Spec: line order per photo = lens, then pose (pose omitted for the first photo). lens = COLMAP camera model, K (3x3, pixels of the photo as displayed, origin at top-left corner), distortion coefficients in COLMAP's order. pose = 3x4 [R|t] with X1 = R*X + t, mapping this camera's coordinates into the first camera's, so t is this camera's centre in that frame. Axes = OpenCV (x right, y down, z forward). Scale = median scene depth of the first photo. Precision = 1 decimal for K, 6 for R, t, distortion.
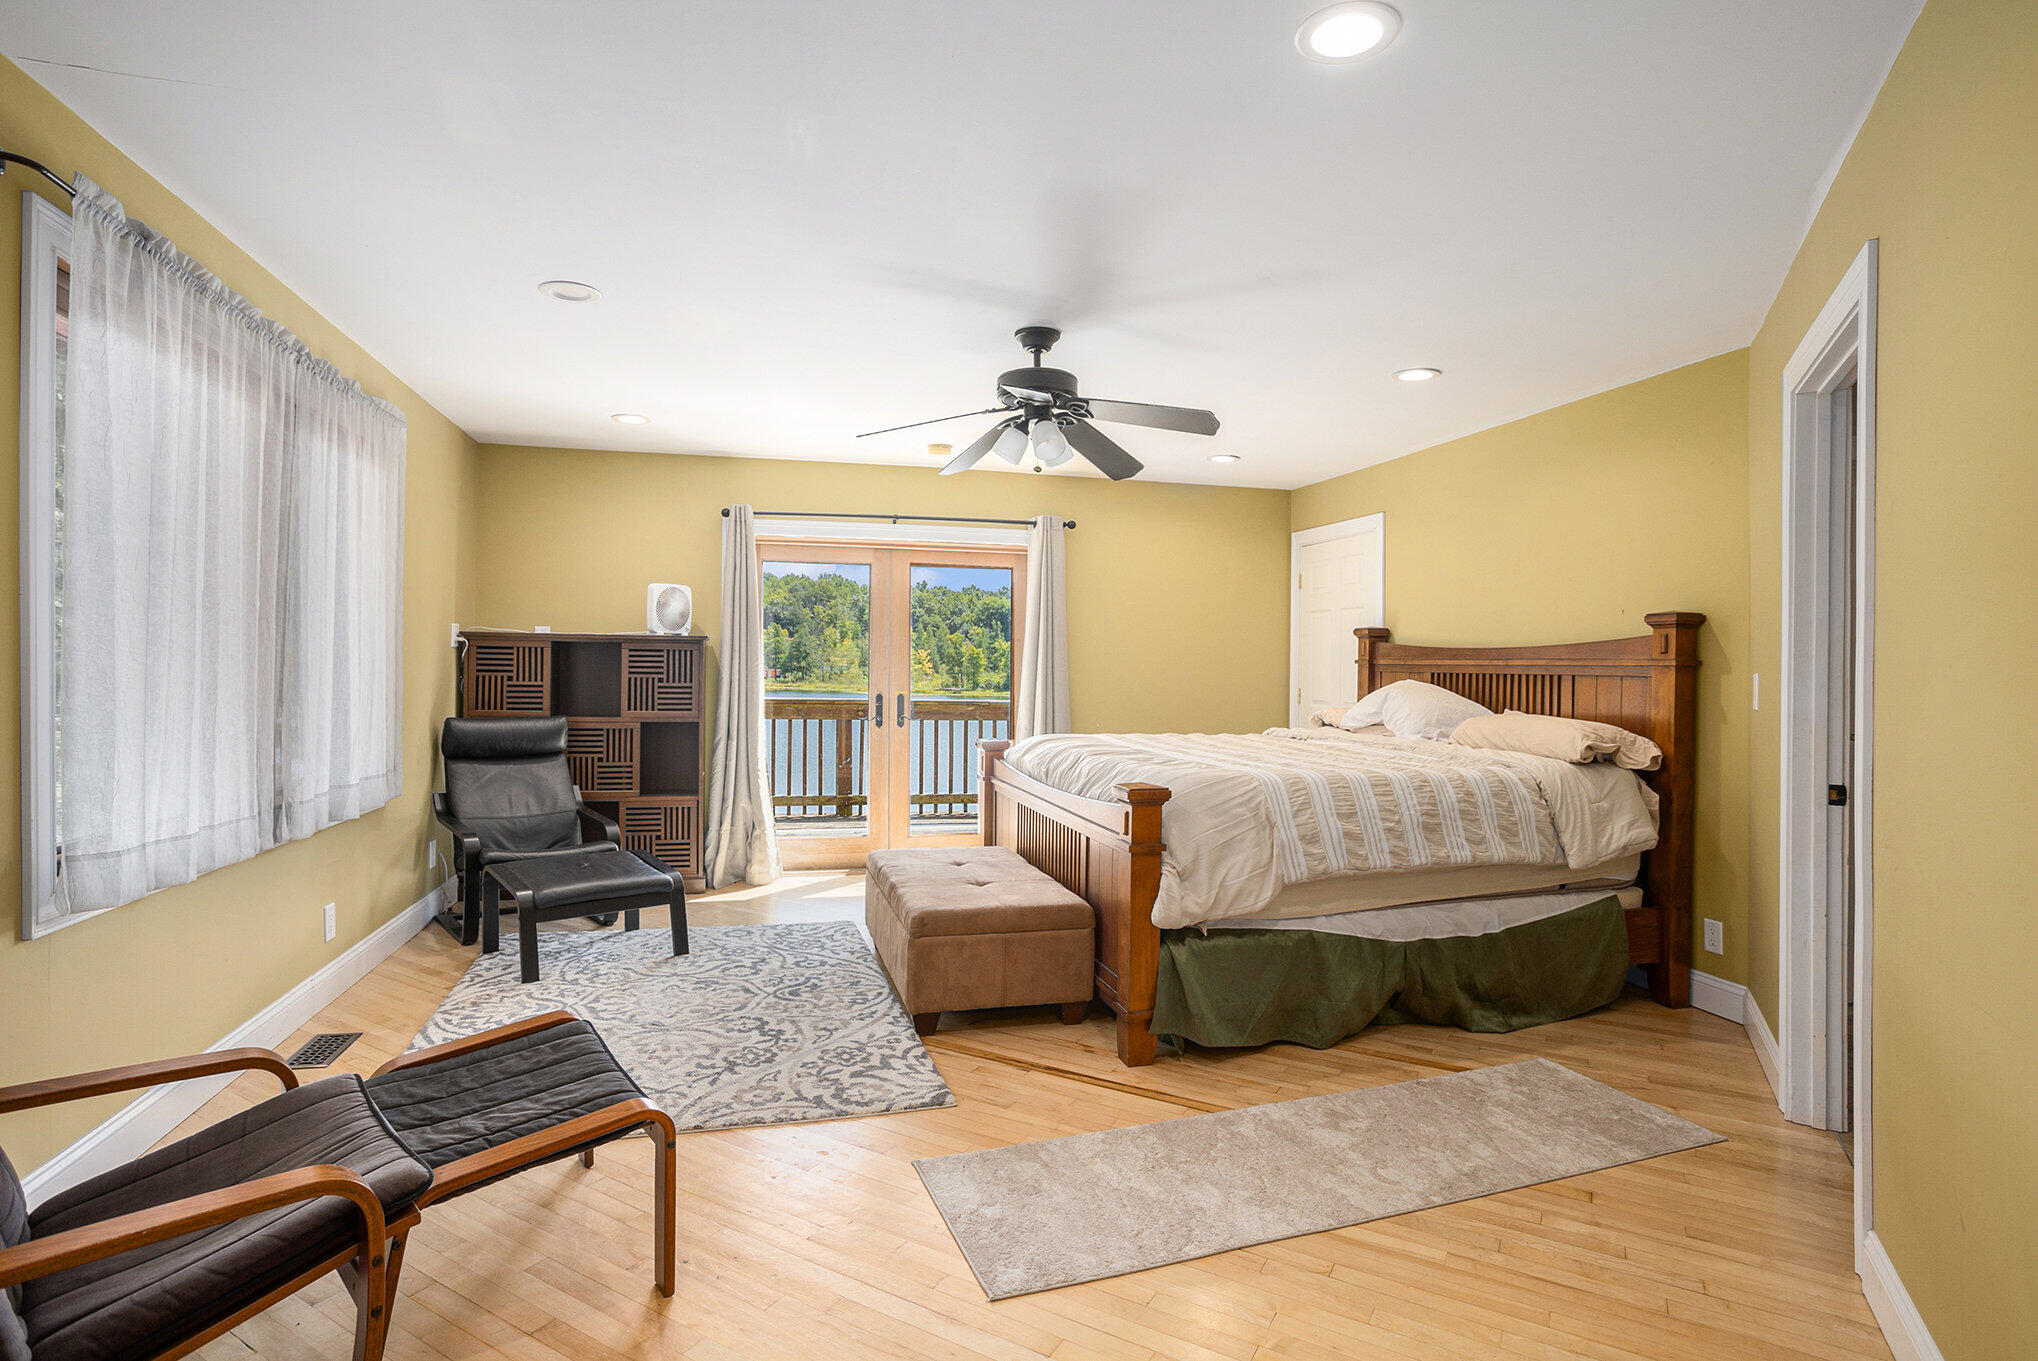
lens RADIAL K [[1003.2, 0, 980.5], [0, 1003.2, 677.0], [0, 0, 1]] dist [-0.054783, 0.022798]
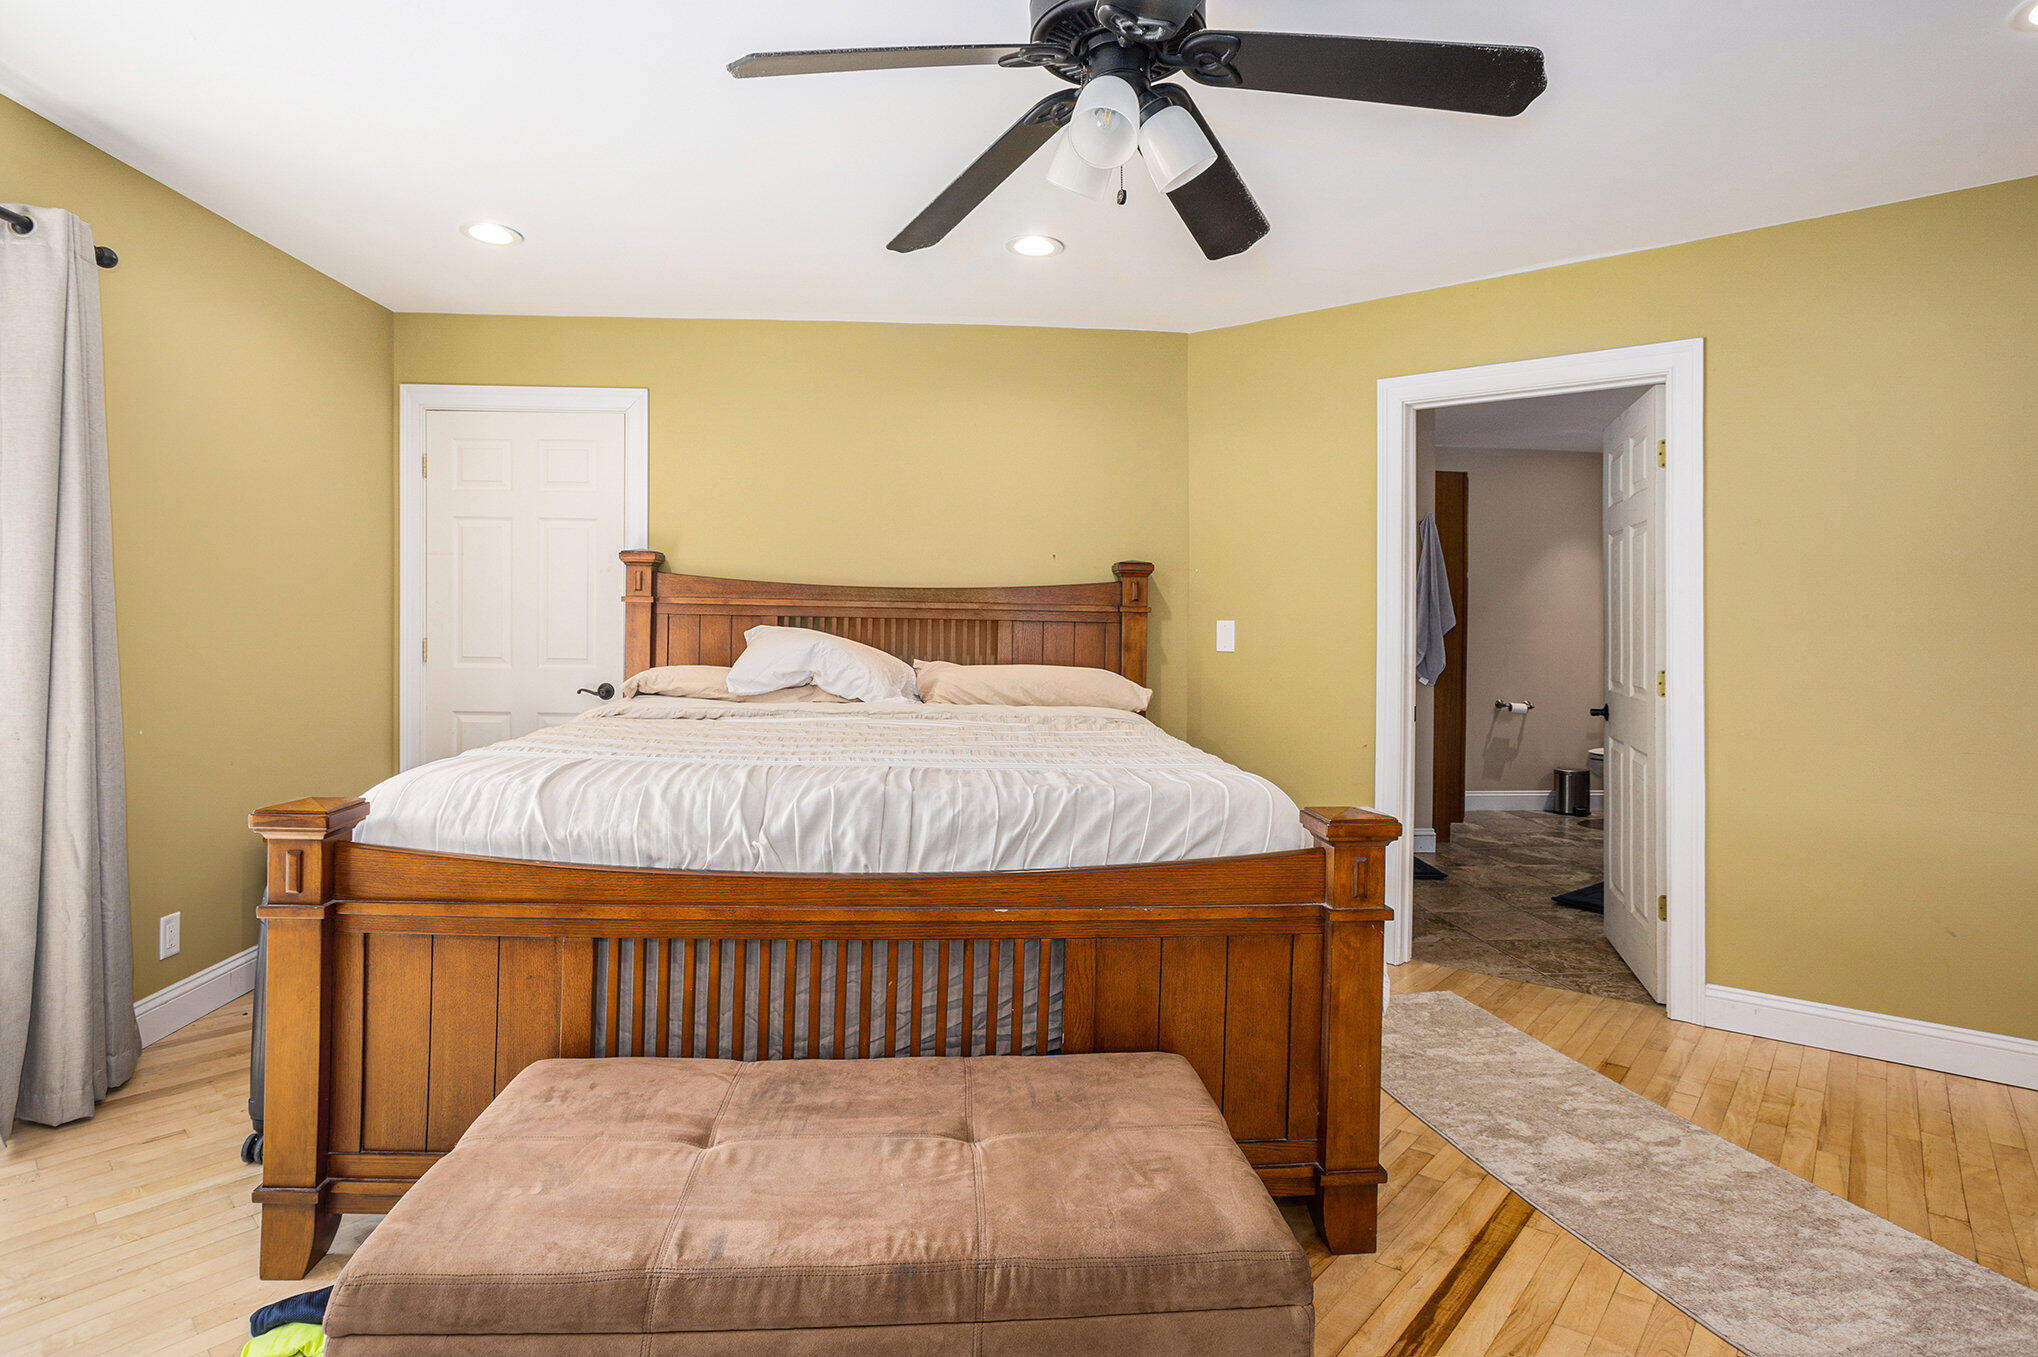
lens RADIAL K [[1018.9, 0, 1006.3], [0, 1018.9, 694.6], [0, 0, 1]] dist [-0.055768, 0.023745]
pose [[0.181493, -0.089349, 0.979325, -0.322274], [-0.007377, 0.995712, 0.092212, -0.018149], [-0.983365, -0.023960, 0.180056, 0.716669]]
